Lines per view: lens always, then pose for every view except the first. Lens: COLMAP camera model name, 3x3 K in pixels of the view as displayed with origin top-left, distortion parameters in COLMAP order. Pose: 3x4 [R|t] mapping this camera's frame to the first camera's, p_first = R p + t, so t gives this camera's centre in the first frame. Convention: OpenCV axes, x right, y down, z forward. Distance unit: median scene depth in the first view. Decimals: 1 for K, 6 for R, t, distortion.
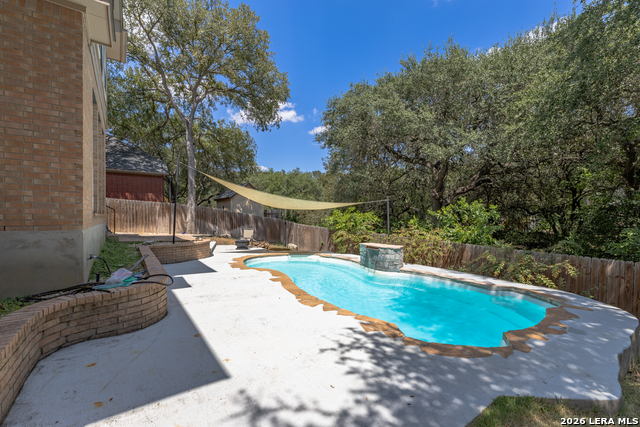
lens RADIAL K [[274.0, 0, 320.0], [0, 274.0, 213.5], [0, 0, 1]] dist [-0.009945, 0.000376]
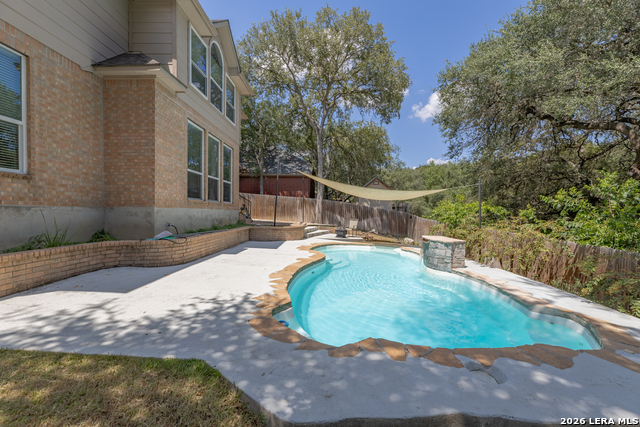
lens RADIAL K [[274.0, 0, 320.0], [0, 274.0, 213.5], [0, 0, 1]] dist [-0.009945, 0.000376]
pose [[0.784396, 0.009729, -0.620185, 1.089970], [-0.005175, 0.999945, 0.009142, 0.086787], [0.620239, -0.003961, 0.784403, 0.327318]]
